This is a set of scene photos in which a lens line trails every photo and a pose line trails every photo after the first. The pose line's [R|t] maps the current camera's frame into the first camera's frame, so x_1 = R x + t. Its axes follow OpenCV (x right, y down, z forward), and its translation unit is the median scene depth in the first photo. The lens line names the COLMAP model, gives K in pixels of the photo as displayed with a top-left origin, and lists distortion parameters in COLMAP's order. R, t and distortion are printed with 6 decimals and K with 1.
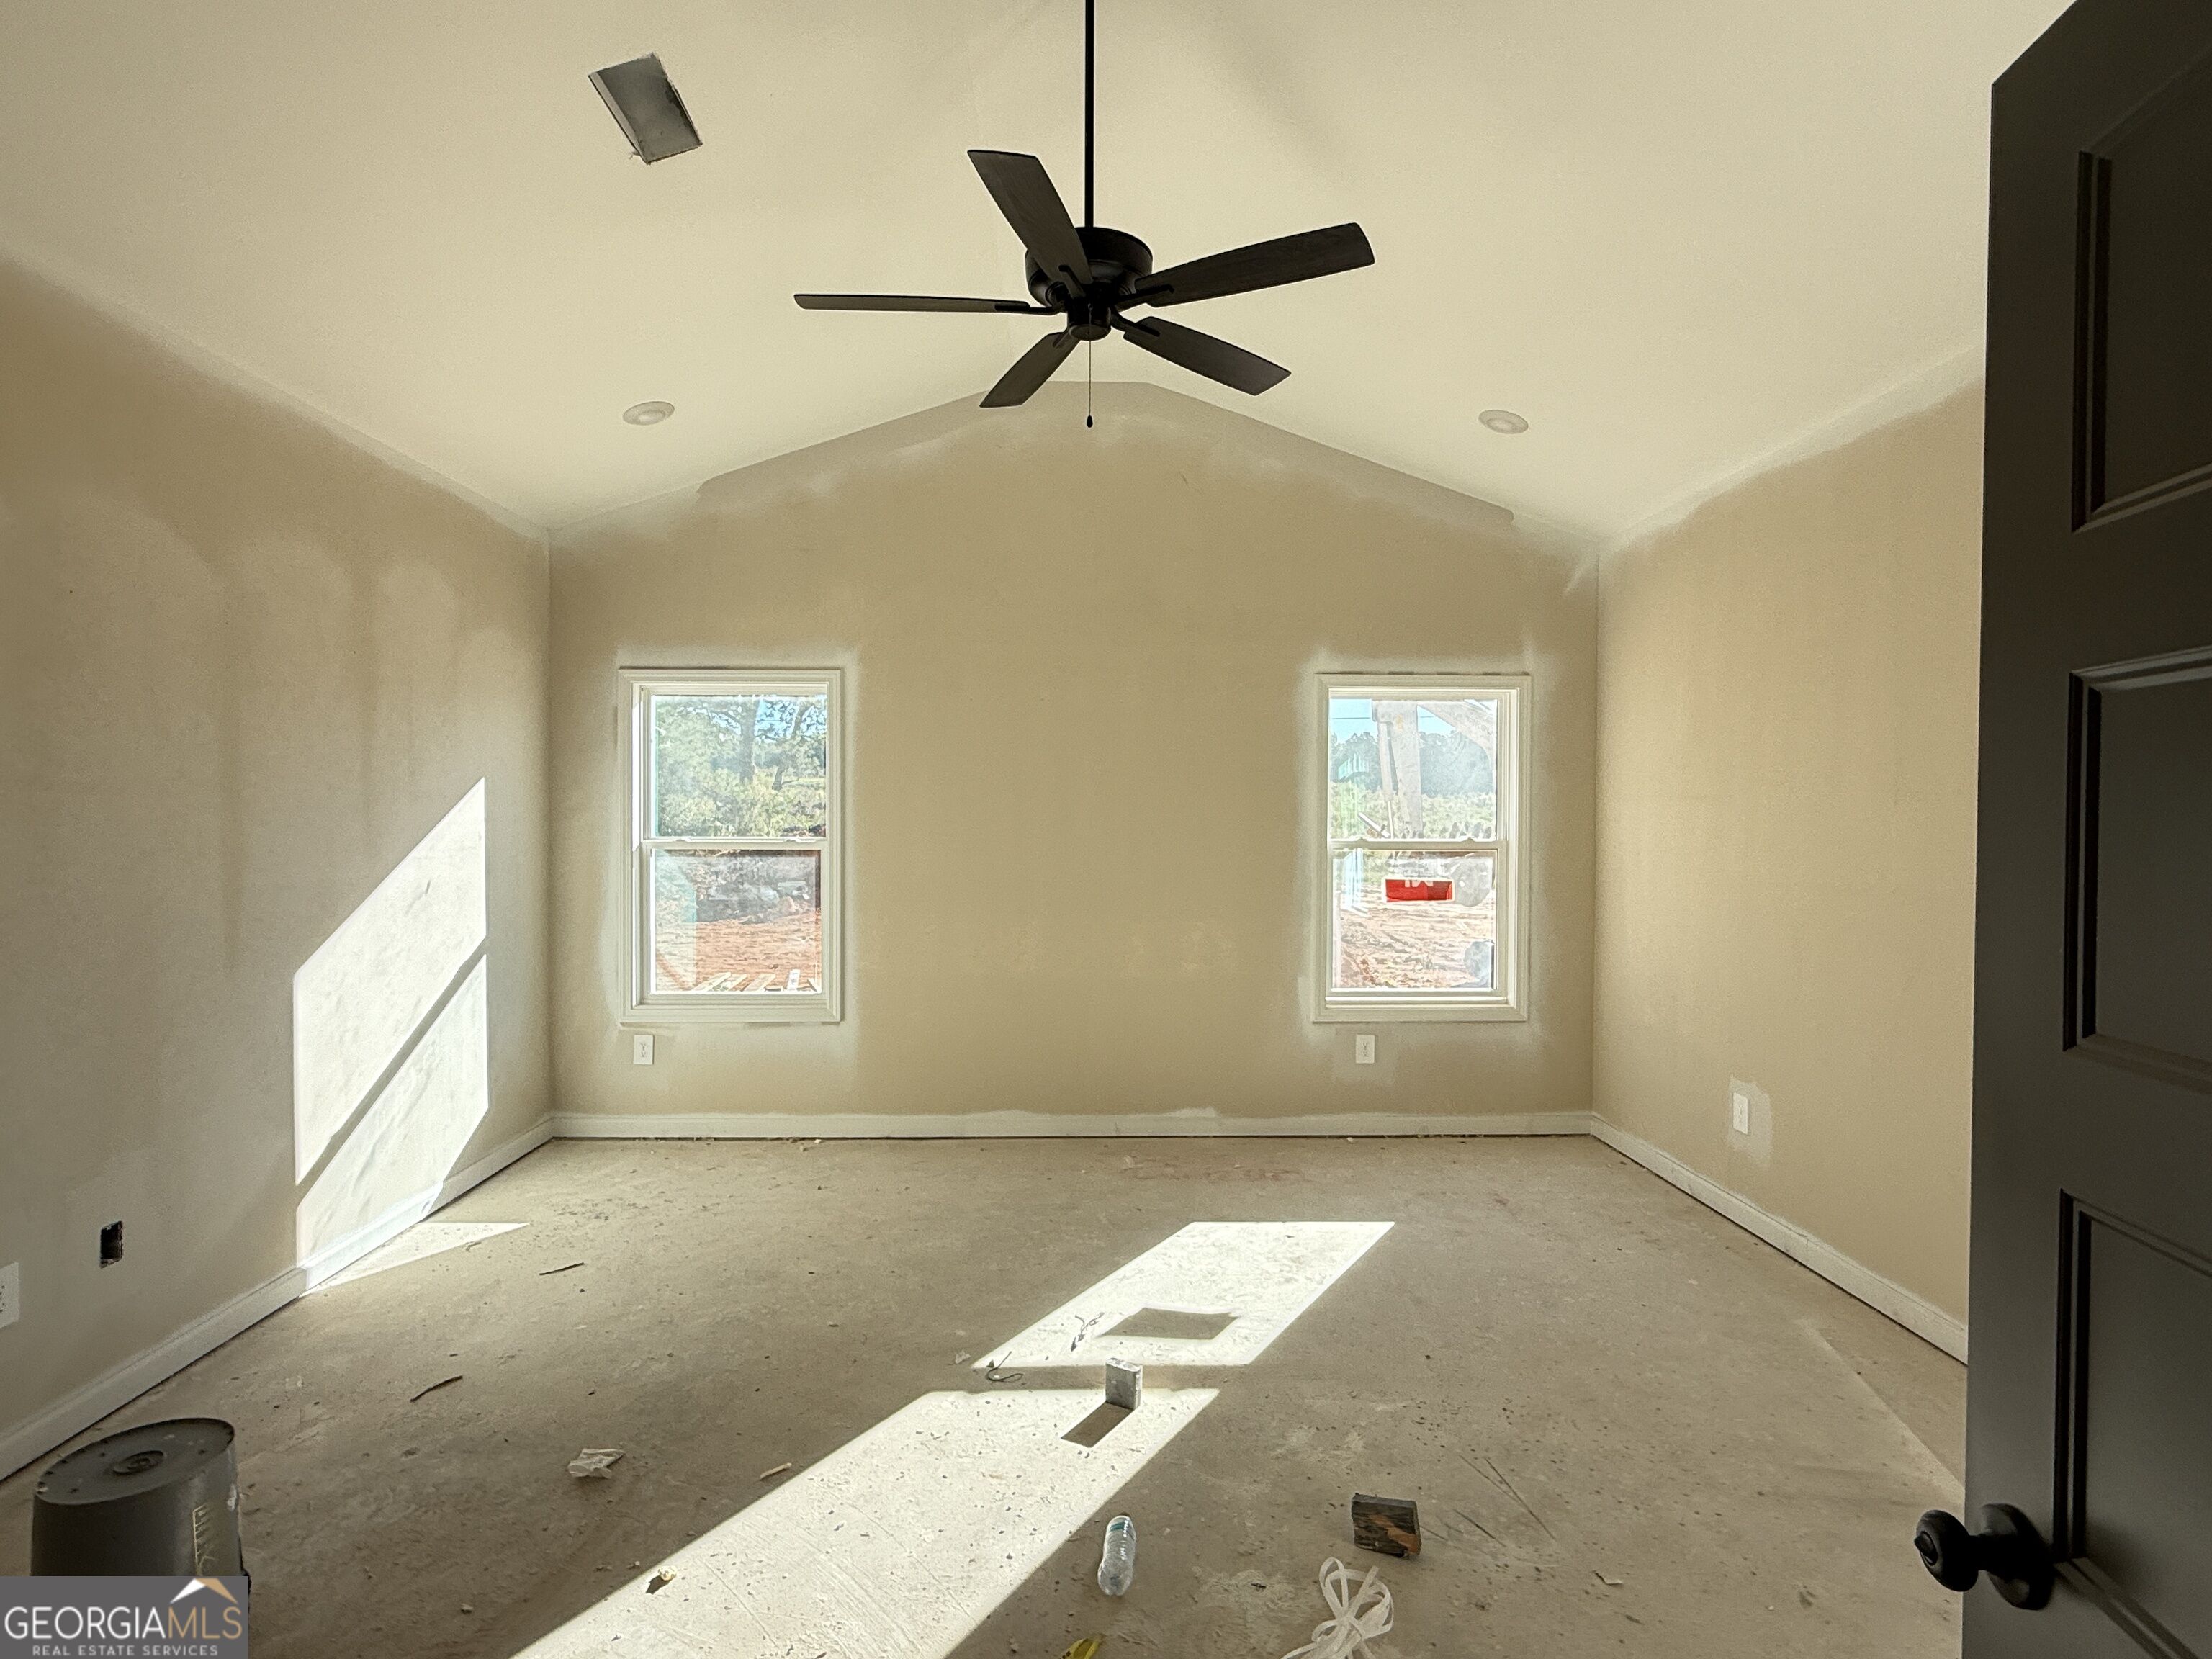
lens RADIAL K [[1127.1, 0, 1168.5], [0, 1127.1, 816.9], [0, 0, 1]] dist [-0.003578, 0.001805]
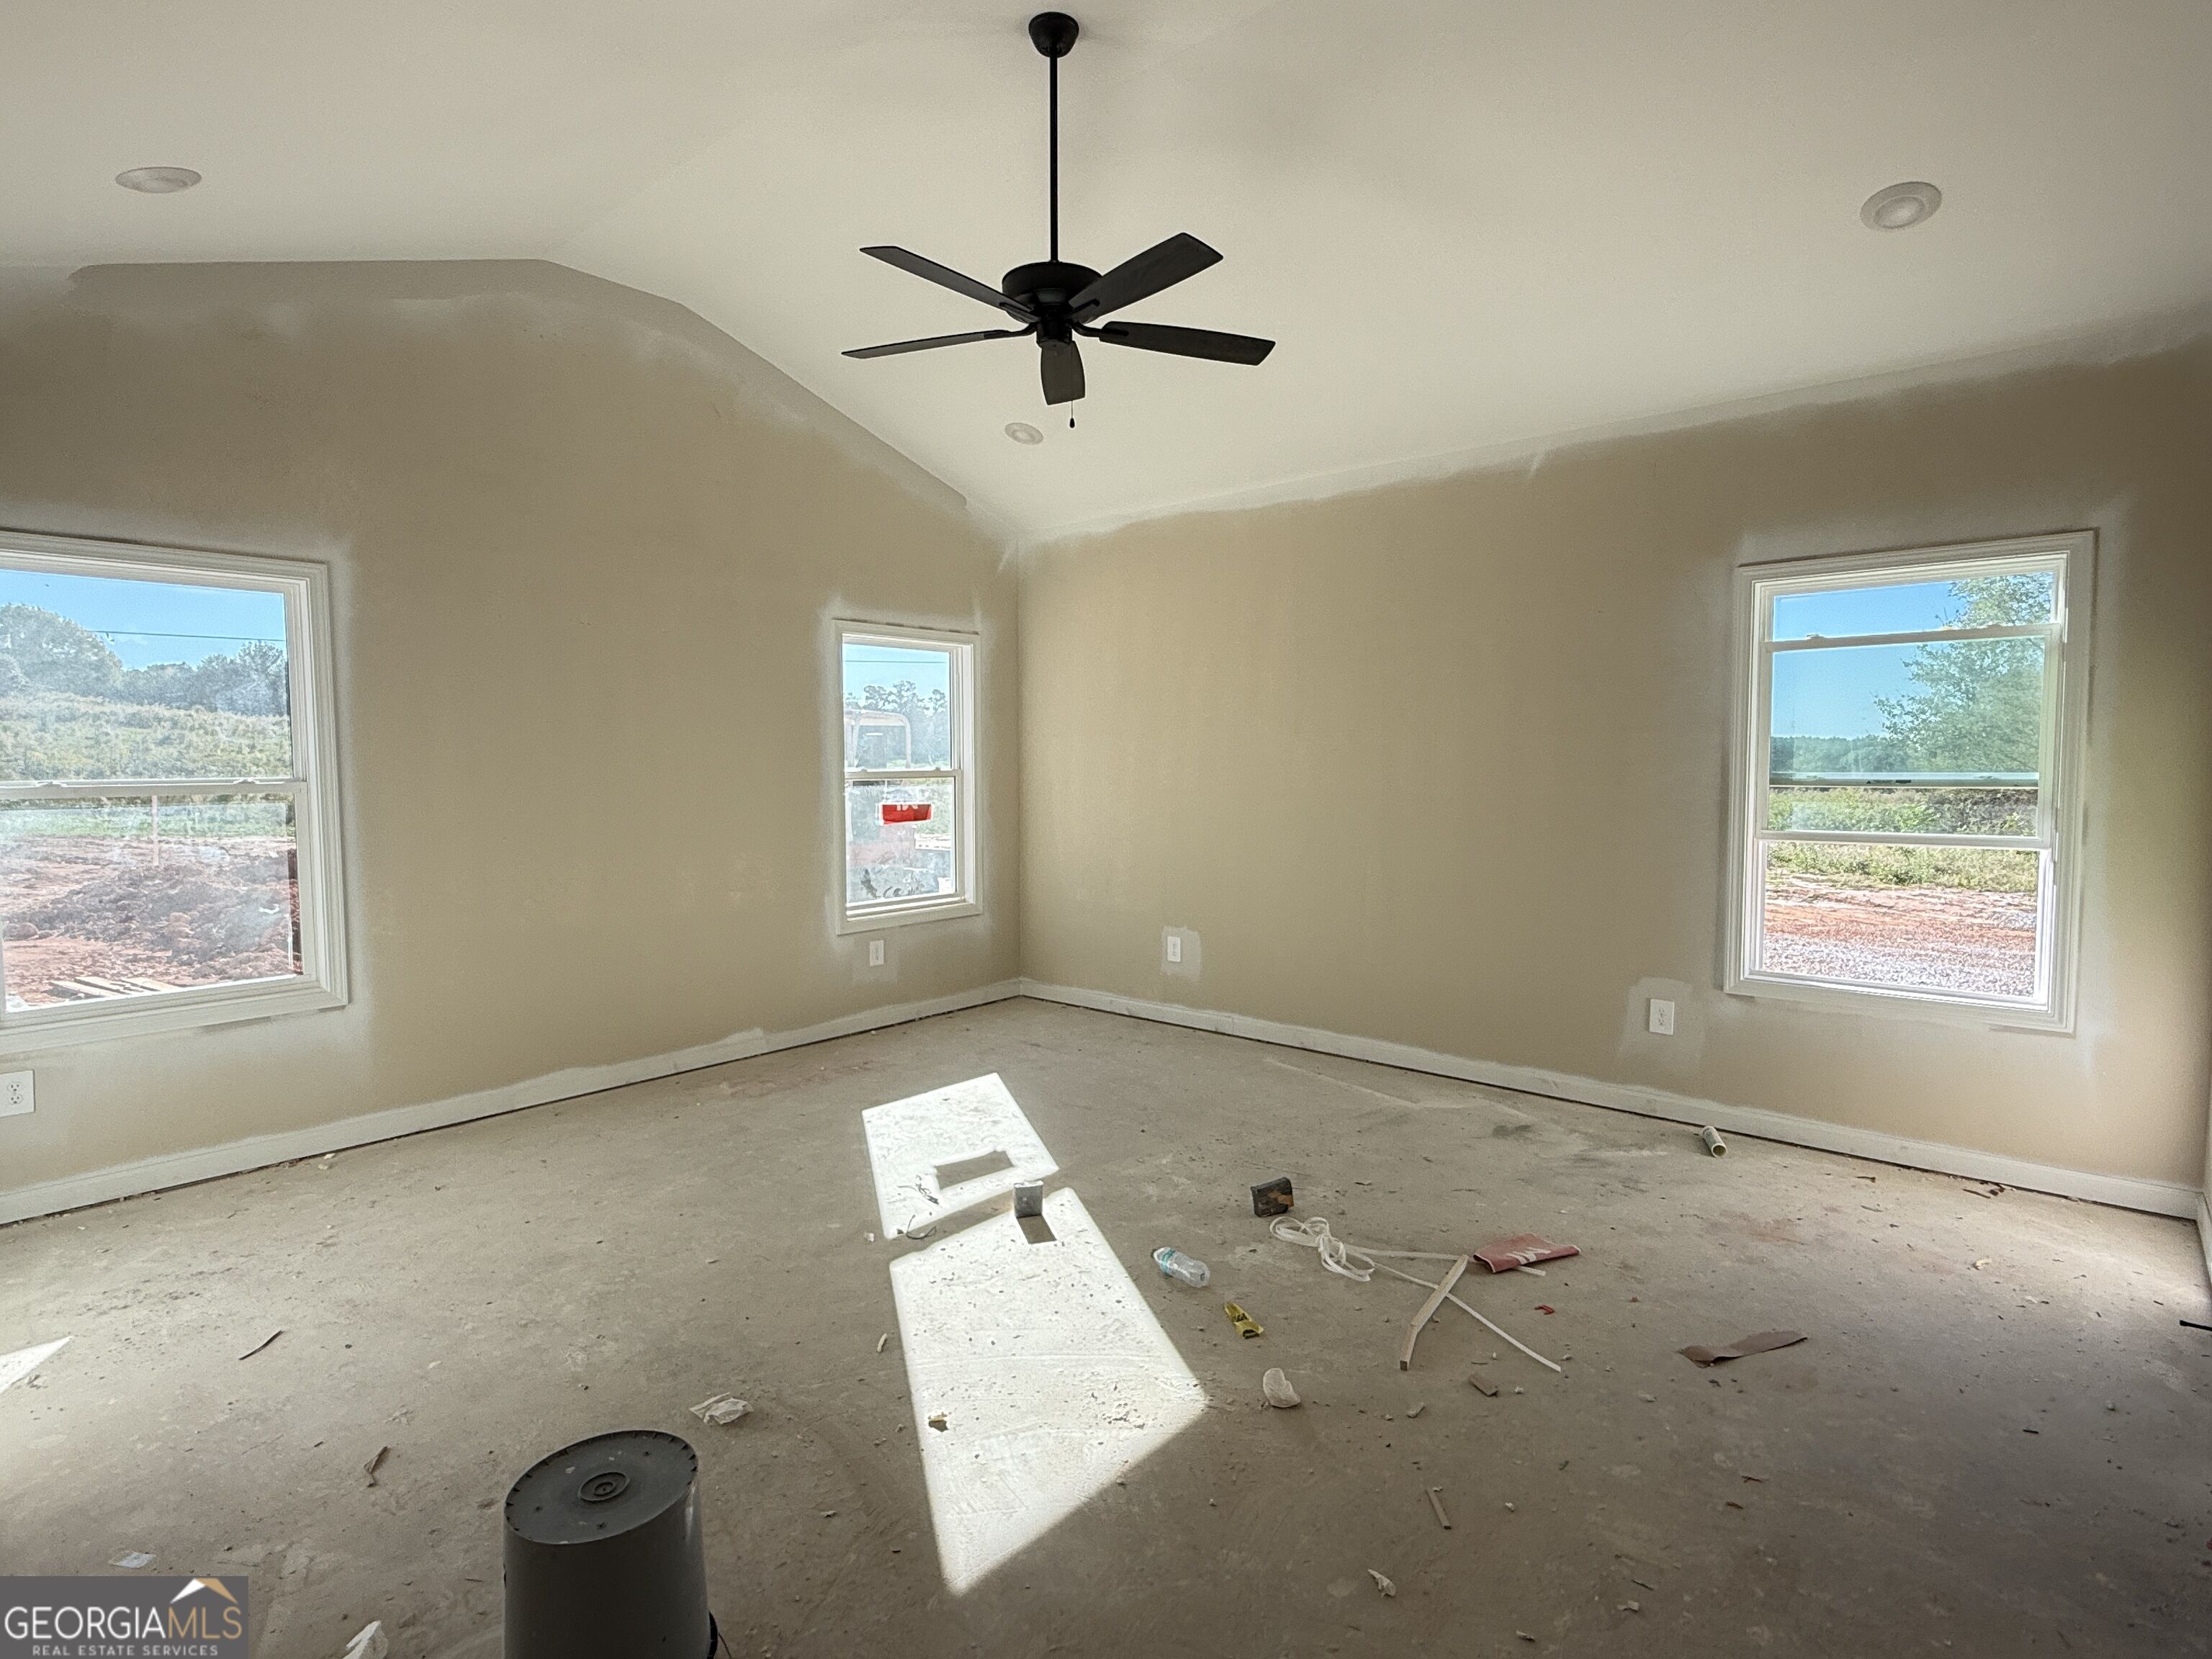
lens RADIAL K [[1127.1, 0, 1092.3], [0, 1127.1, 815.6], [0, 0, 1]] dist [-0.003578, 0.001805]
pose [[0.680847, -0.043647, 0.731124, -0.544437], [0.008092, 0.998610, 0.052080, 0.009433], [-0.732381, -0.029543, 0.680254, 0.069673]]
